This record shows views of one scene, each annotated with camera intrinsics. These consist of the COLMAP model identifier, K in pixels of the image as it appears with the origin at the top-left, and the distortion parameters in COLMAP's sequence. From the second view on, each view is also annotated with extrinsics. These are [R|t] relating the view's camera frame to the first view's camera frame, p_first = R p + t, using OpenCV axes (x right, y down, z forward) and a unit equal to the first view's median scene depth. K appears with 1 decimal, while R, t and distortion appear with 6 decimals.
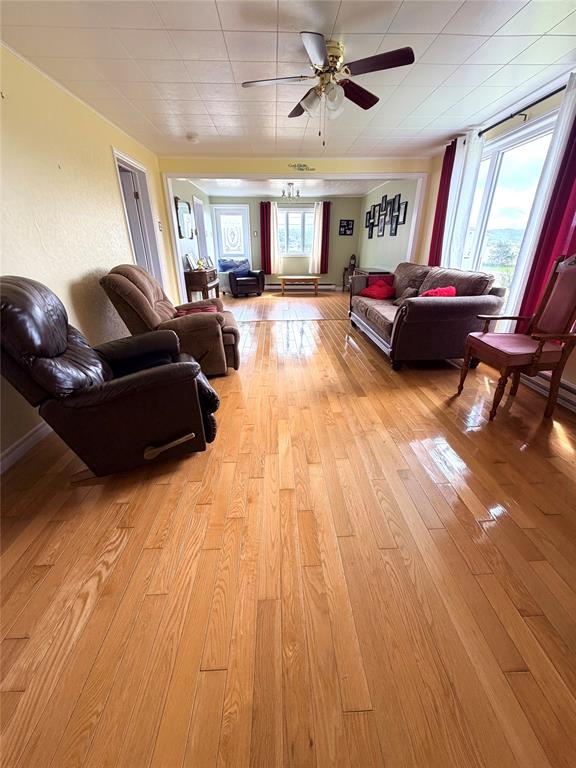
lens RADIAL K [[305.5, 0, 288.1], [0, 305.5, 383.0], [0, 0, 1]] dist [-0.001027, 0.000150]
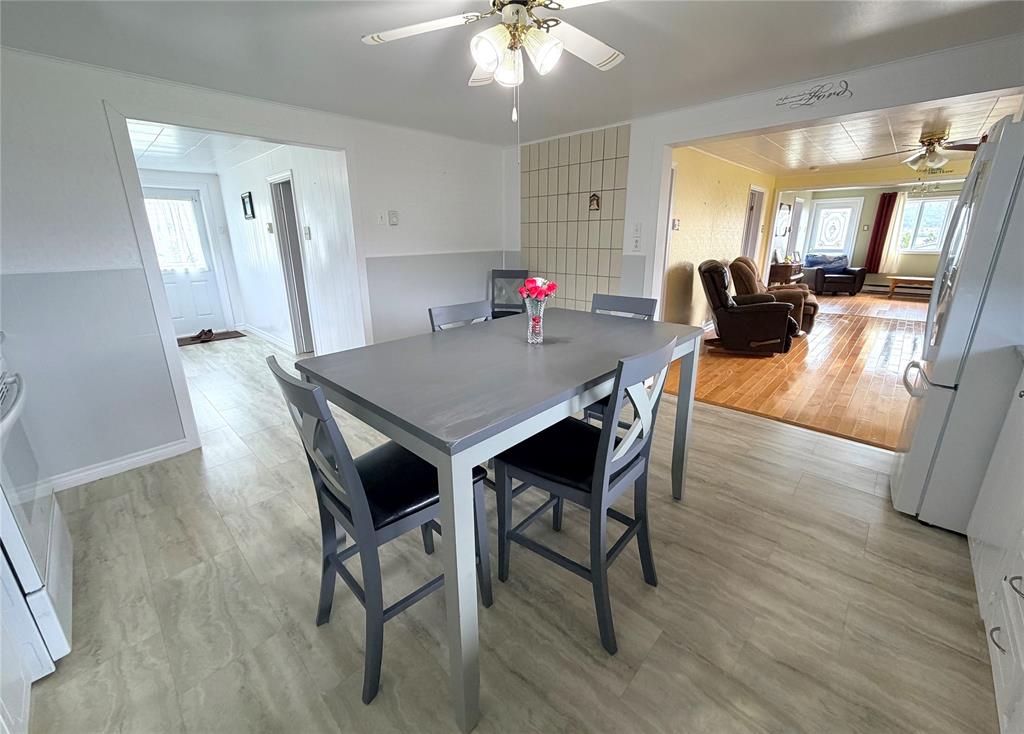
lens RADIAL K [[409.4, 0, 510.5], [0, 409.4, 350.9], [0, 0, 1]] dist [-0.000405, 0.000198]
pose [[0.691687, 0.187532, -0.697425, 0.078675], [-0.288270, 0.957124, -0.028536, 0.186595], [0.662171, 0.220785, 0.716089, -0.464121]]
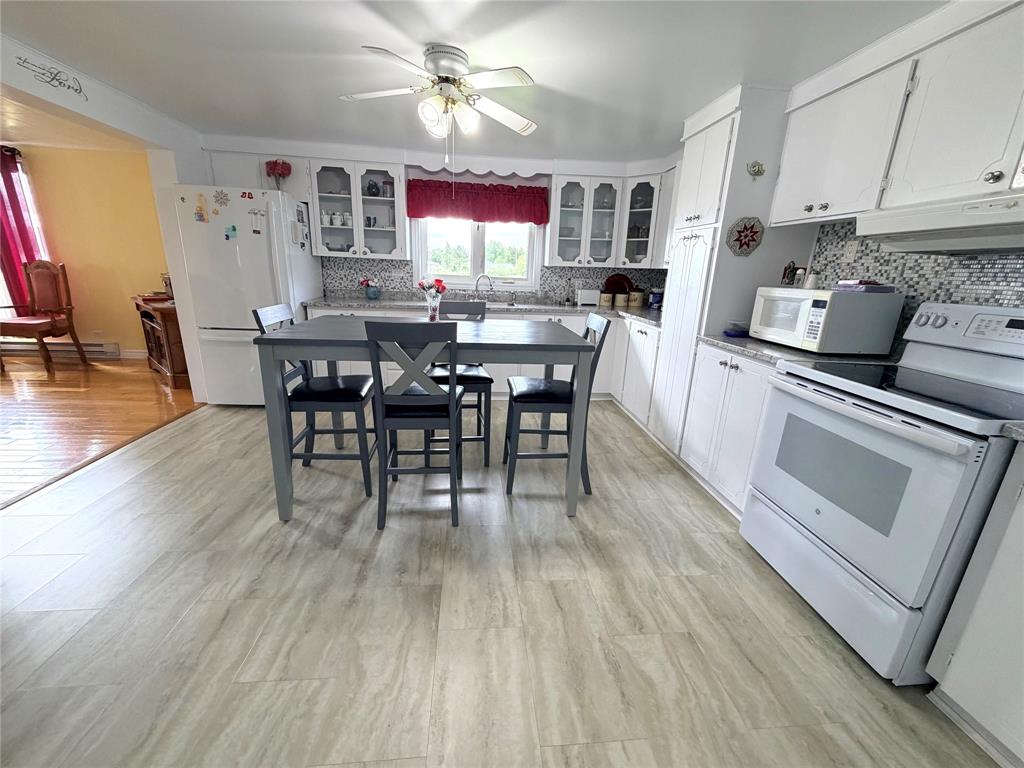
lens RADIAL K [[407.3, 0, 510.0], [0, 407.3, 385.2], [0, 0, 1]] dist [-0.001027, 0.000150]
pose [[-0.051498, -0.272760, 0.960703, -0.404914], [0.377214, 0.885405, 0.271602, 0.146398], [-0.924693, 0.376377, 0.057292, -0.339597]]
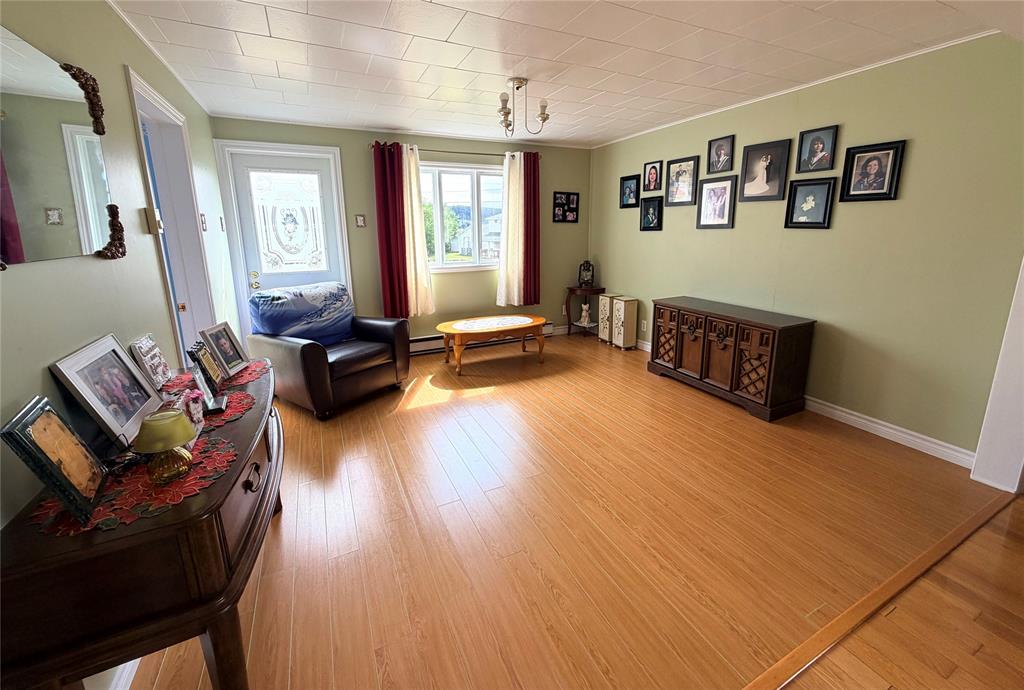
lens RADIAL K [[406.3, 0, 510.2], [0, 406.3, 307.9], [0, 0, 1]] dist [-0.001198, -0.000023]
pose [[0.918595, -0.086610, 0.385593, -0.155915], [0.171597, 0.966328, -0.191742, -0.286874], [-0.356002, 0.242300, 0.902526, 0.568698]]
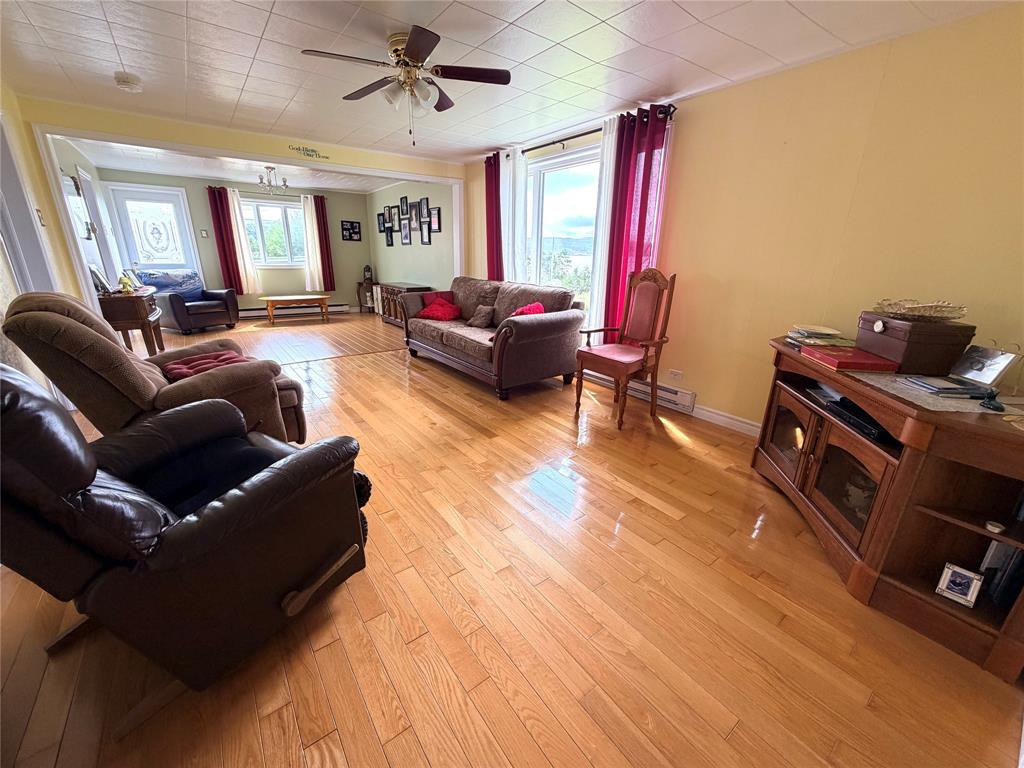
lens RADIAL K [[407.3, 0, 510.0], [0, 407.3, 385.2], [0, 0, 1]] dist [-0.001027, 0.000150]
pose [[0.822762, -0.158854, 0.545736, -0.107025], [0.215390, 0.975678, -0.040724, -0.013729], [-0.525993, 0.151052, 0.836967, 0.012542]]
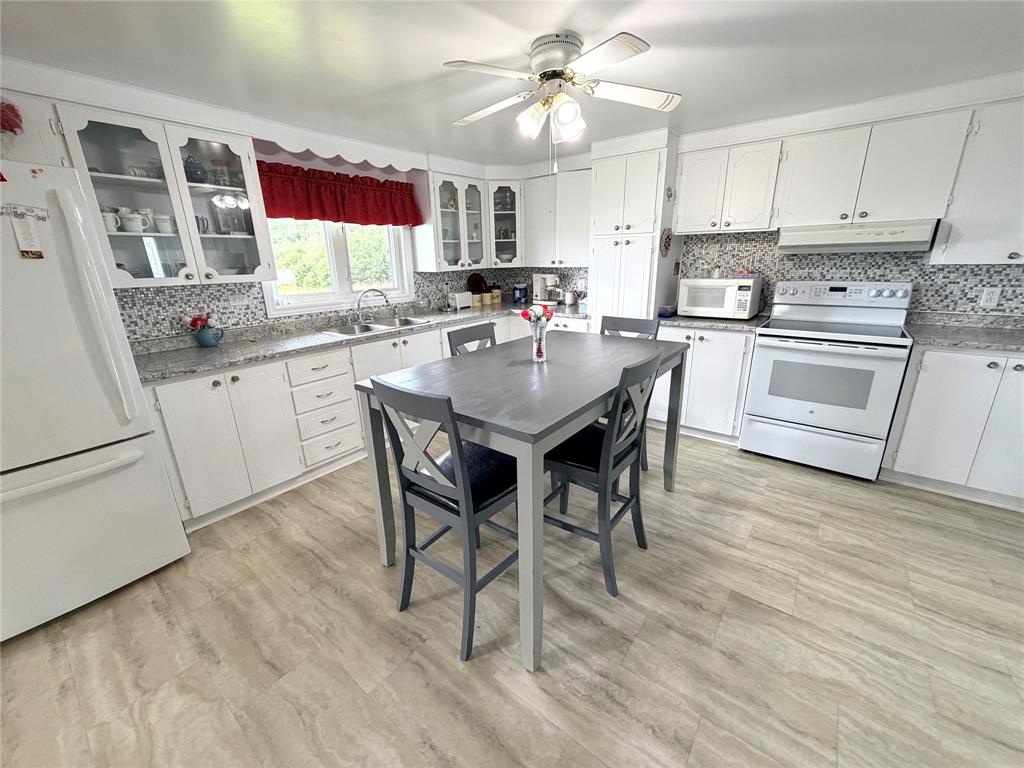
lens RADIAL K [[407.3, 0, 510.0], [0, 407.3, 385.2], [0, 0, 1]] dist [-0.001027, 0.000150]
pose [[-0.755987, -0.174573, 0.630878, -0.242939], [0.294345, 0.770188, 0.565837, 0.020699], [-0.584675, 0.613462, -0.530868, -0.113878]]
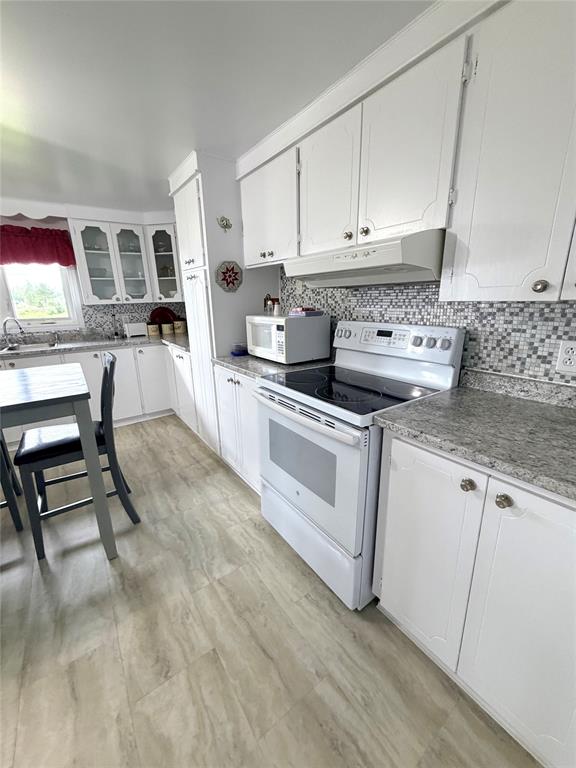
lens RADIAL K [[305.5, 0, 288.1], [0, 305.5, 383.0], [0, 0, 1]] dist [-0.001027, 0.000150]
pose [[-0.550994, -0.210015, 0.807650, -0.371398], [0.361175, 0.812461, 0.457667, 0.168556], [-0.752302, 0.543875, -0.371809, -0.412924]]
